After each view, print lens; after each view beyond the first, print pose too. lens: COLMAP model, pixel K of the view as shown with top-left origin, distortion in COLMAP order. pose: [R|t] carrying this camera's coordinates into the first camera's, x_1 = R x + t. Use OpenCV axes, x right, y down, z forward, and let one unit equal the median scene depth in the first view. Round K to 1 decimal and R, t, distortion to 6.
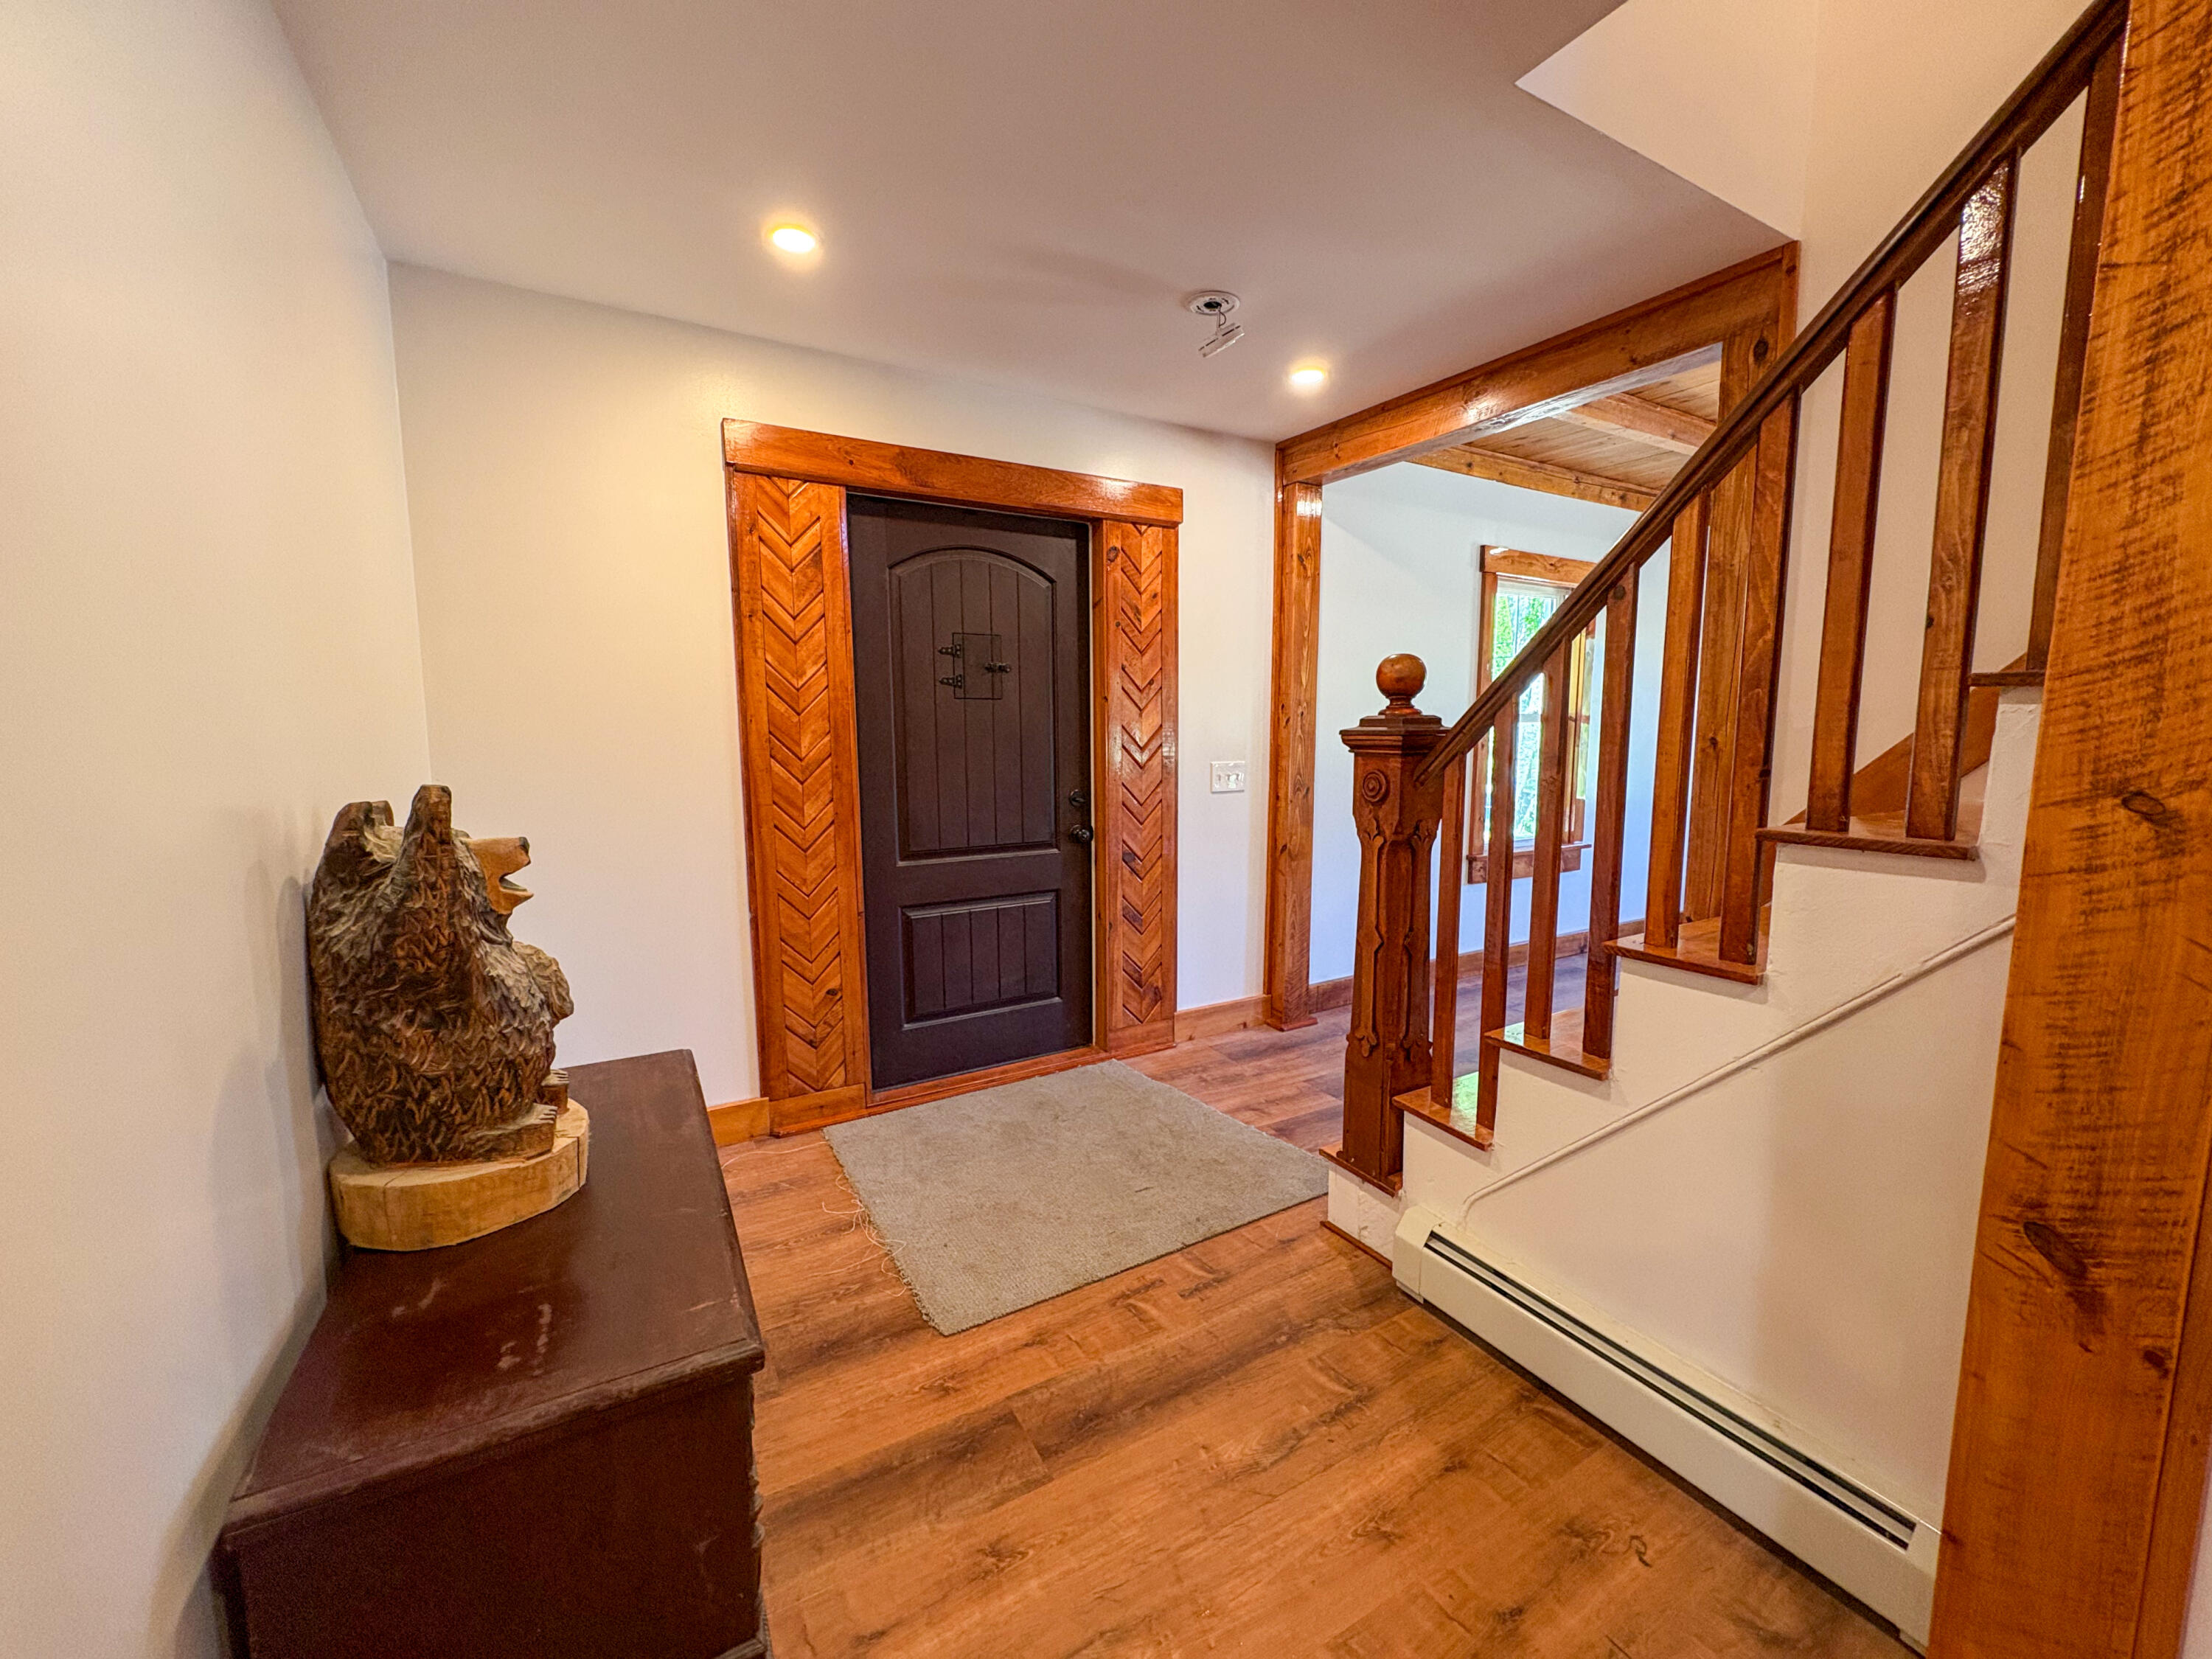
lens RADIAL K [[878.4, 0, 1109.0], [0, 878.4, 828.5], [0, 0, 1]] dist [0.002621, -0.000619]
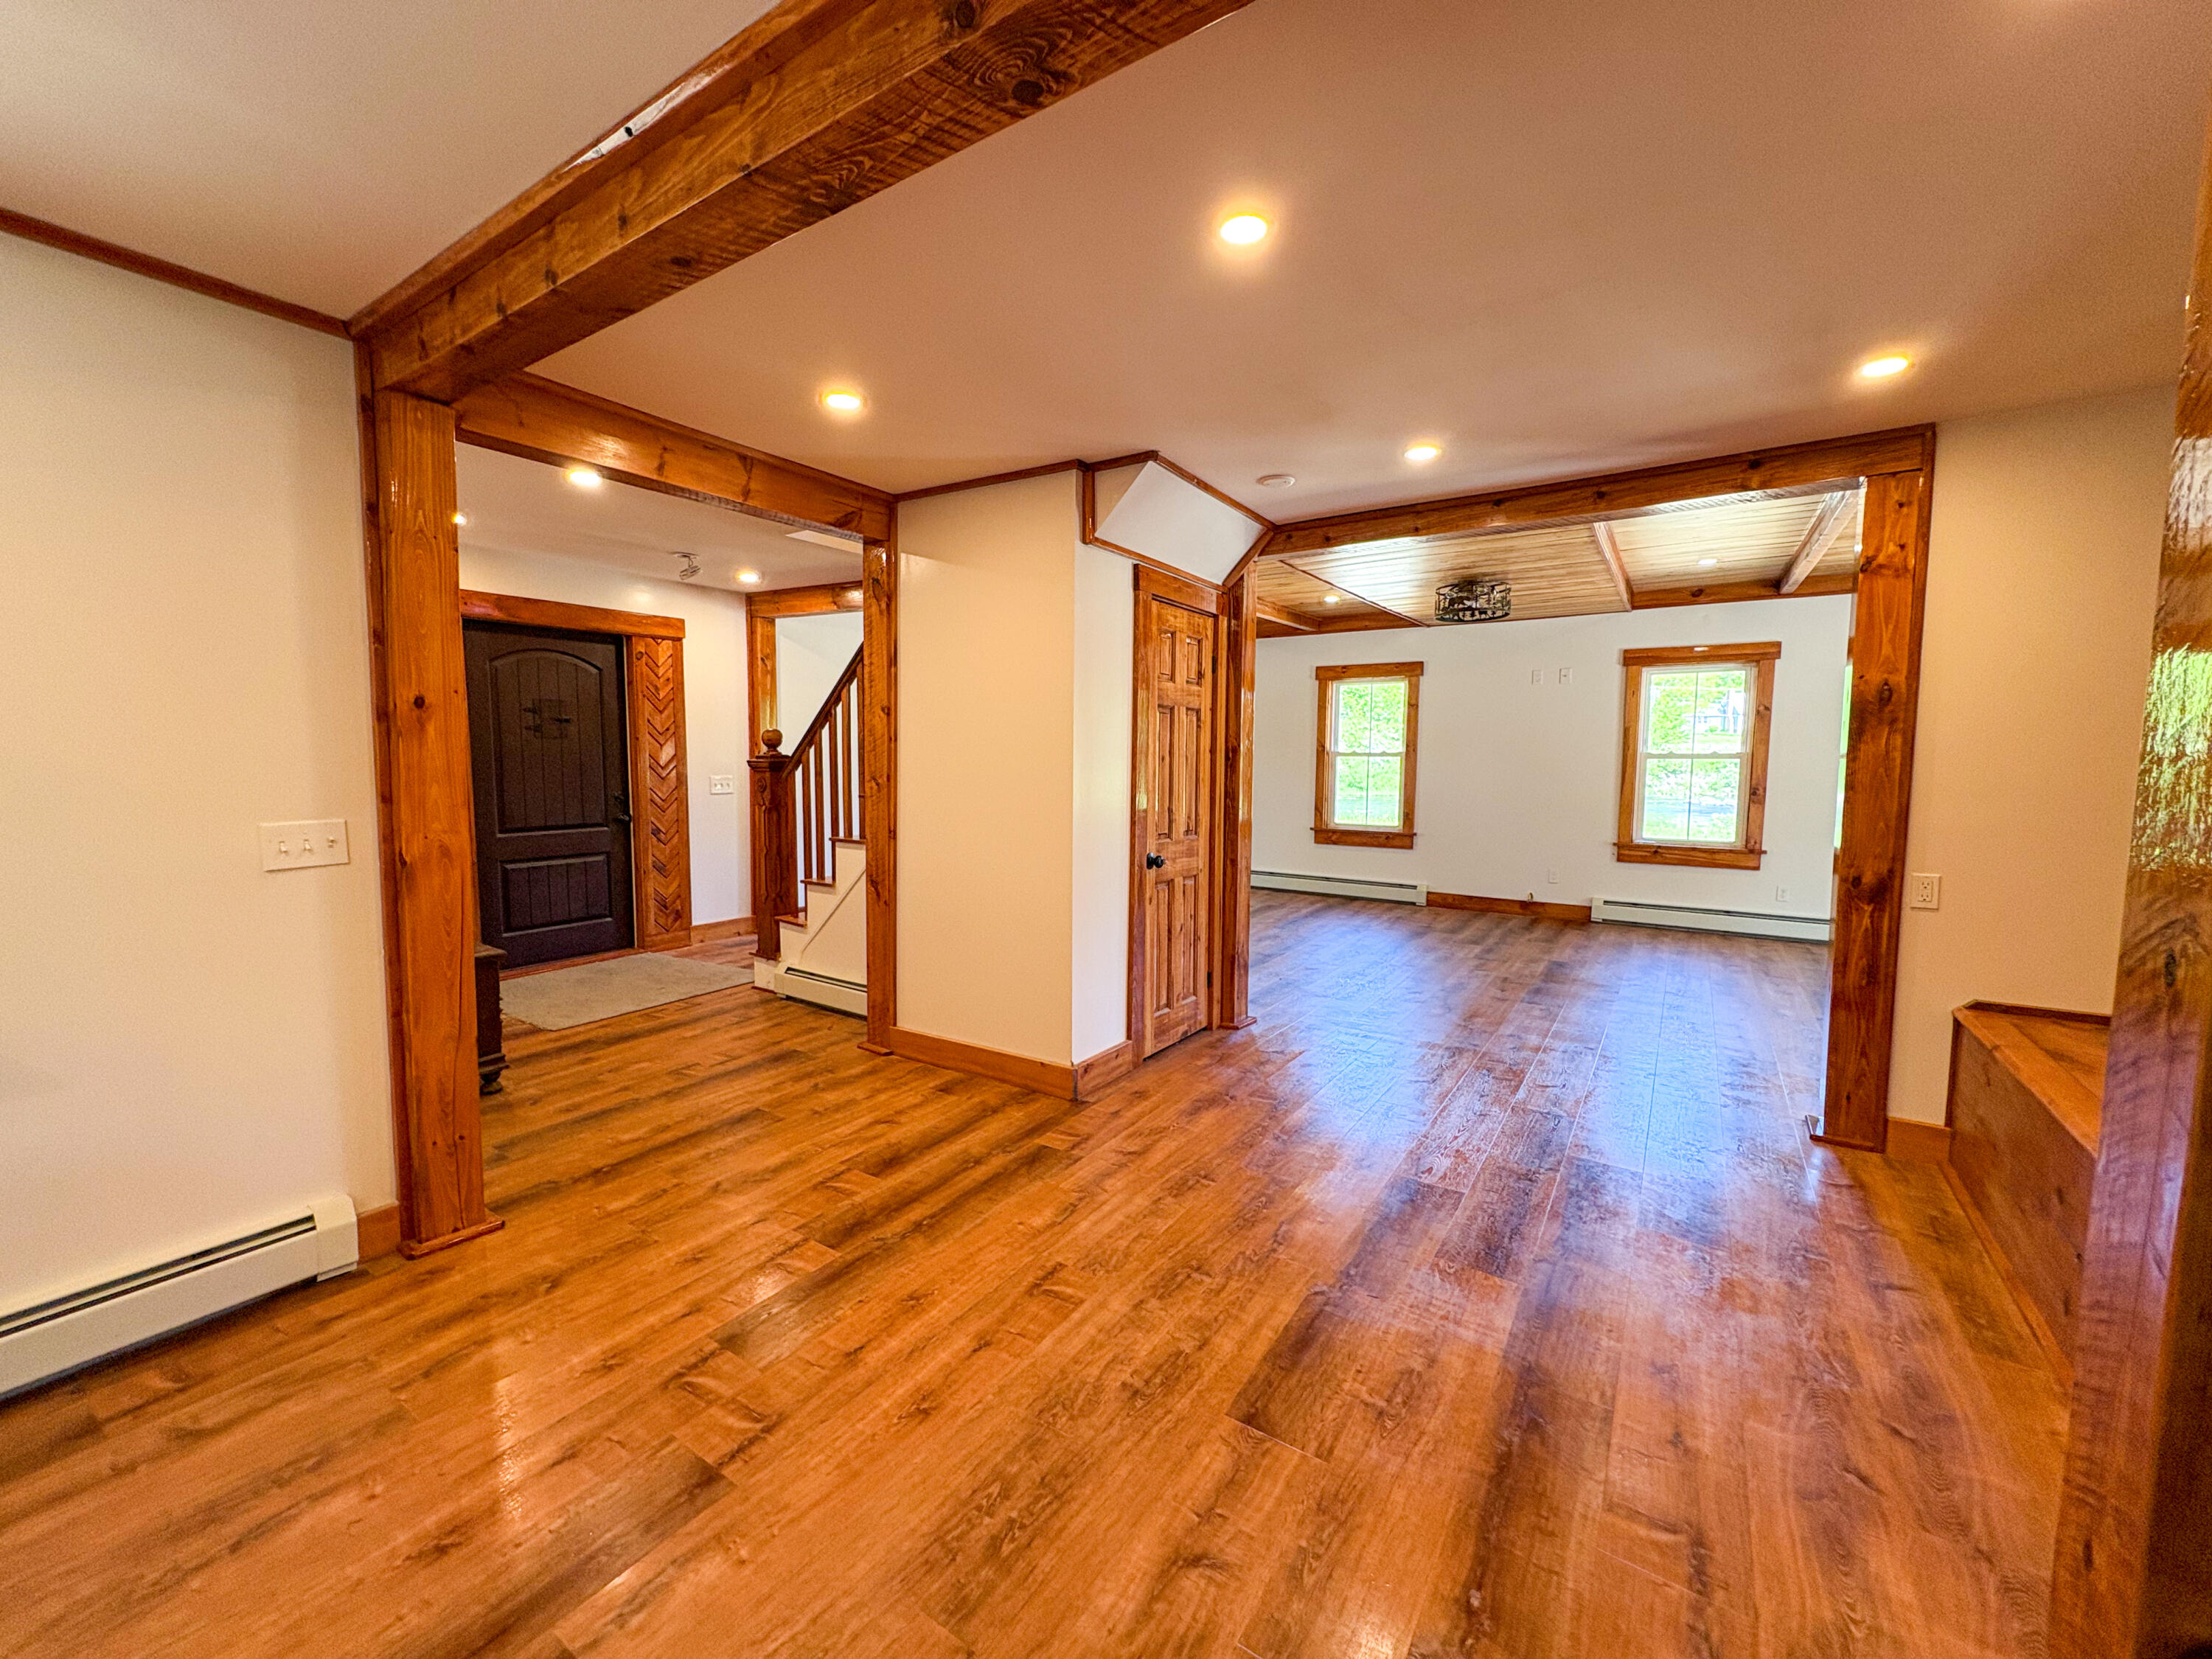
lens RADIAL K [[878.4, 0, 1105.6], [0, 878.4, 829.7], [0, 0, 1]] dist [0.002621, -0.000619]
pose [[0.896905, -0.024145, 0.441565, 0.067184], [0.034143, 0.999309, -0.014710, 0.106883], [-0.440904, 0.028270, 0.897109, -1.161115]]
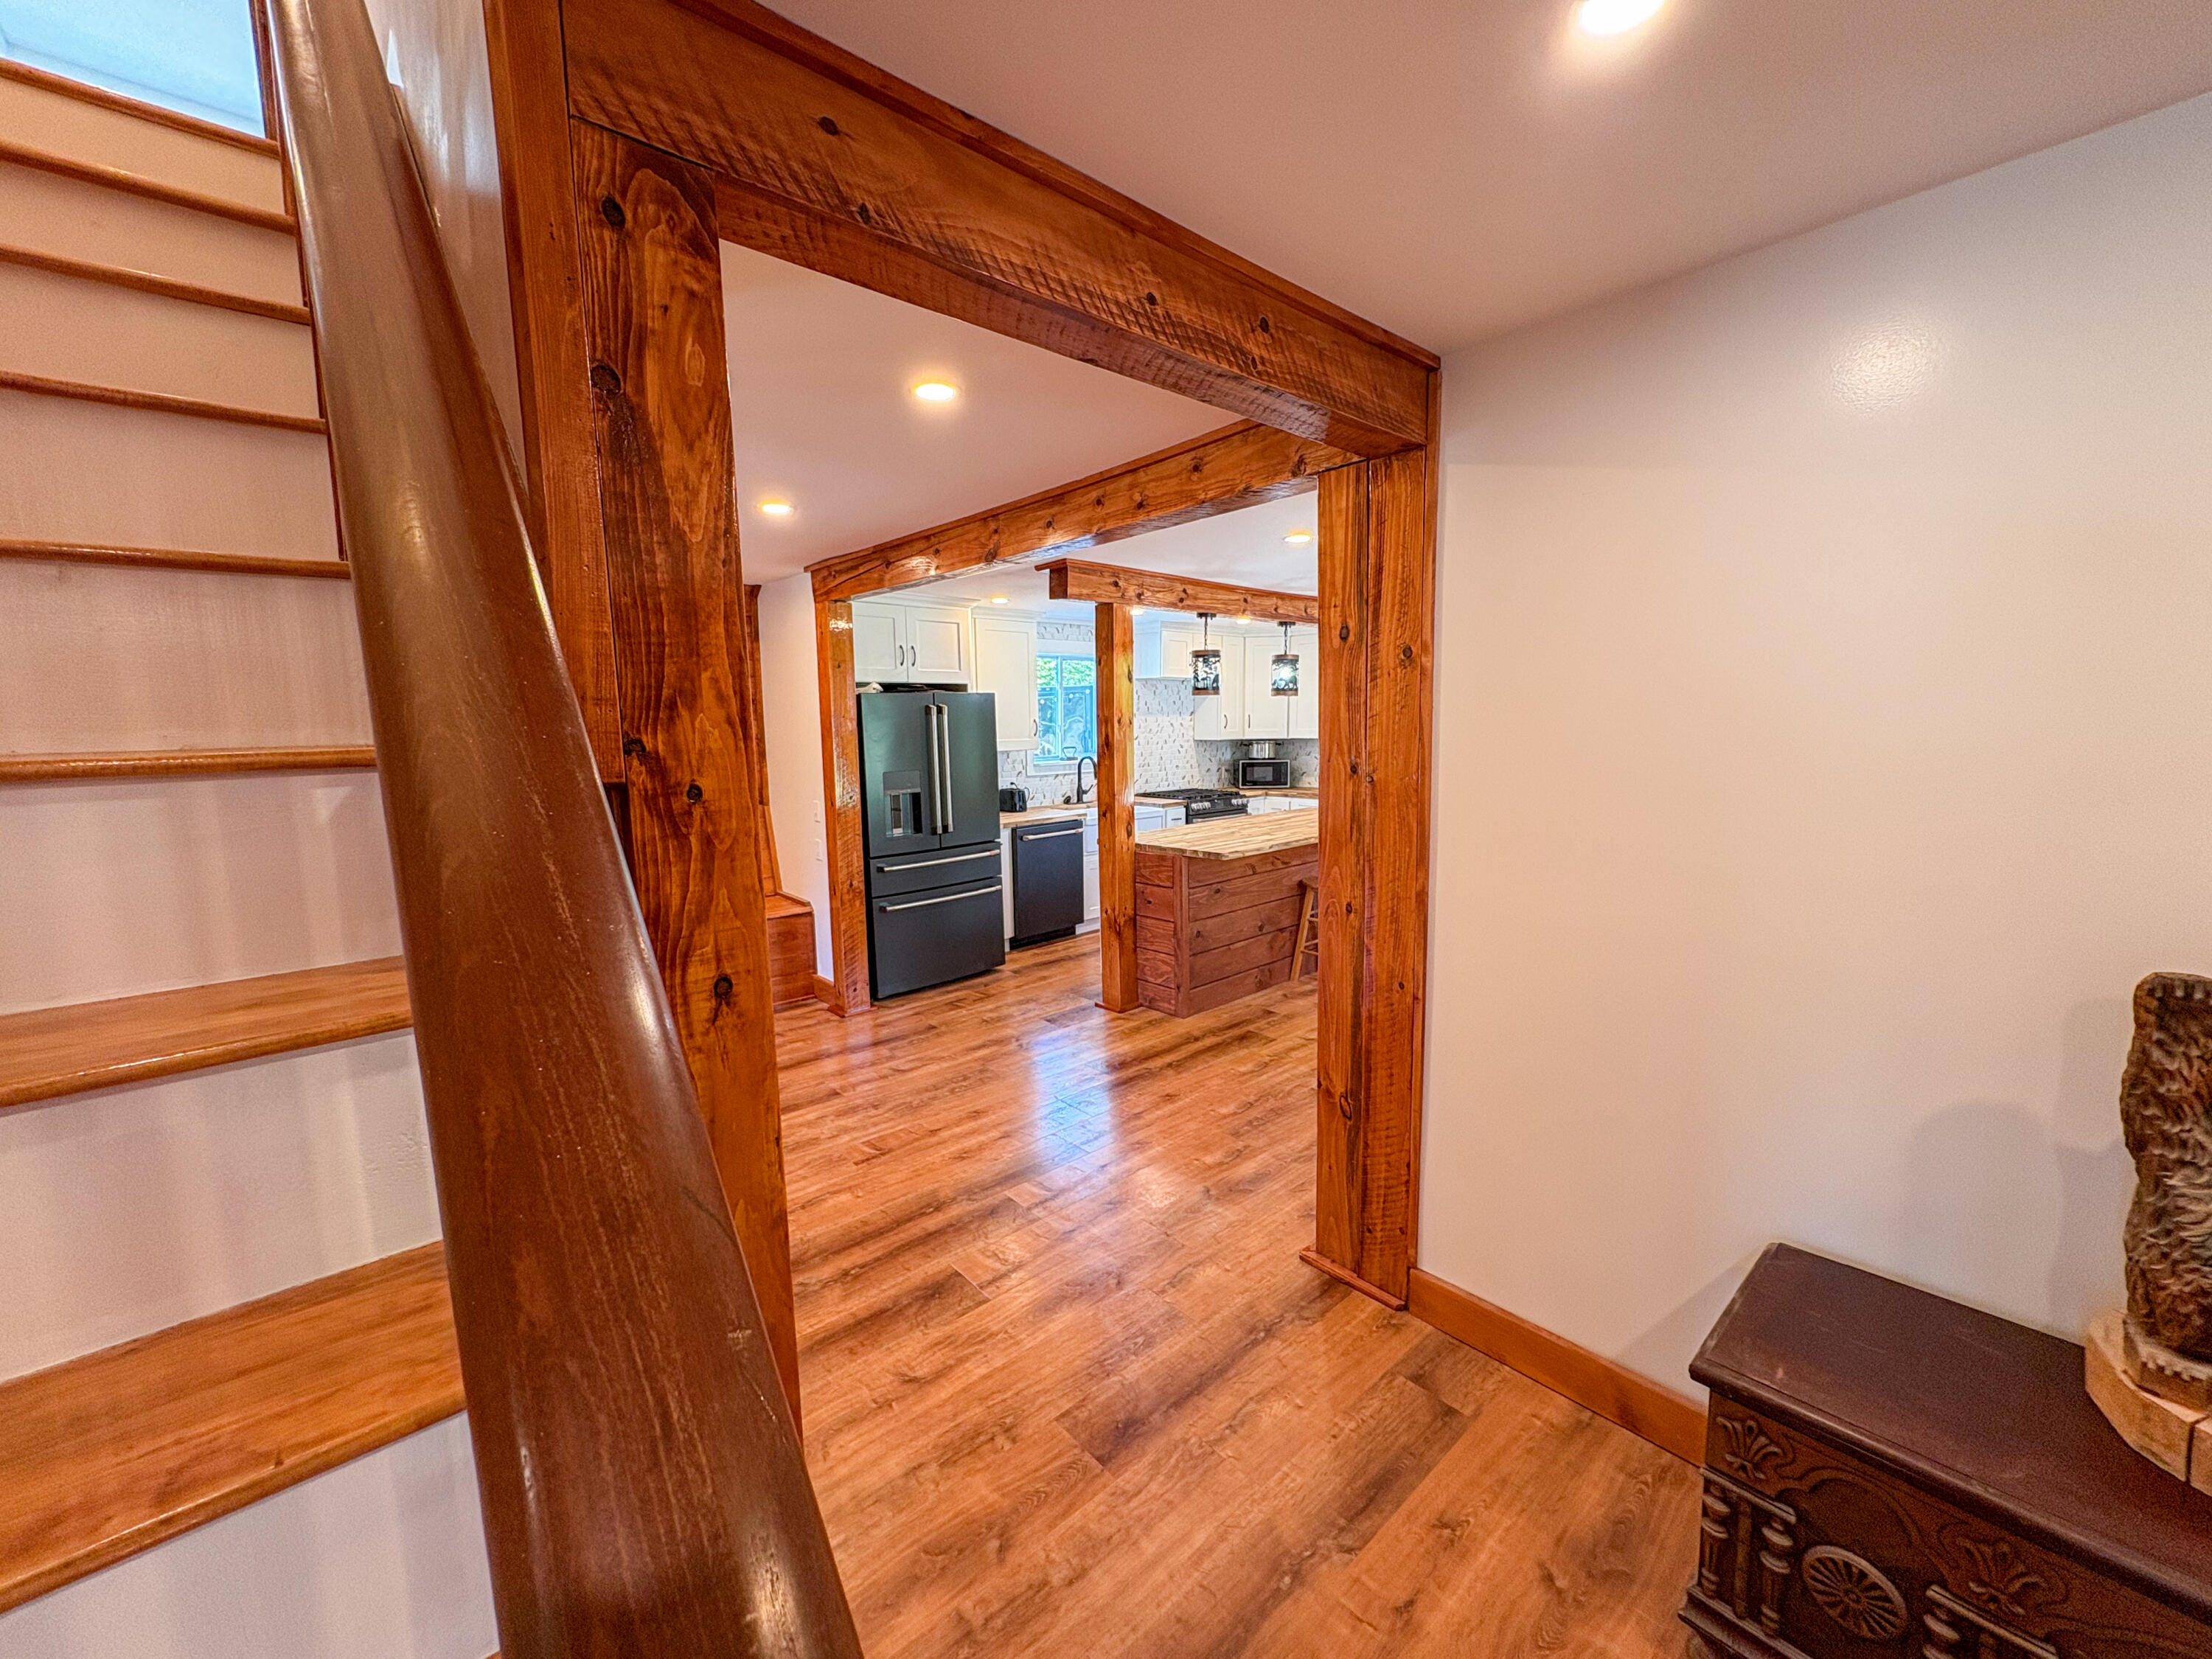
lens RADIAL K [[878.4, 0, 1109.1], [0, 878.4, 833.2], [0, 0, 1]] dist [0.002621, -0.000619]
pose [[-0.978243, 0.049813, -0.201392, 0.281485], [0.000942, 0.971803, 0.235790, -0.203197], [0.207459, 0.230471, -0.950707, 0.763805]]
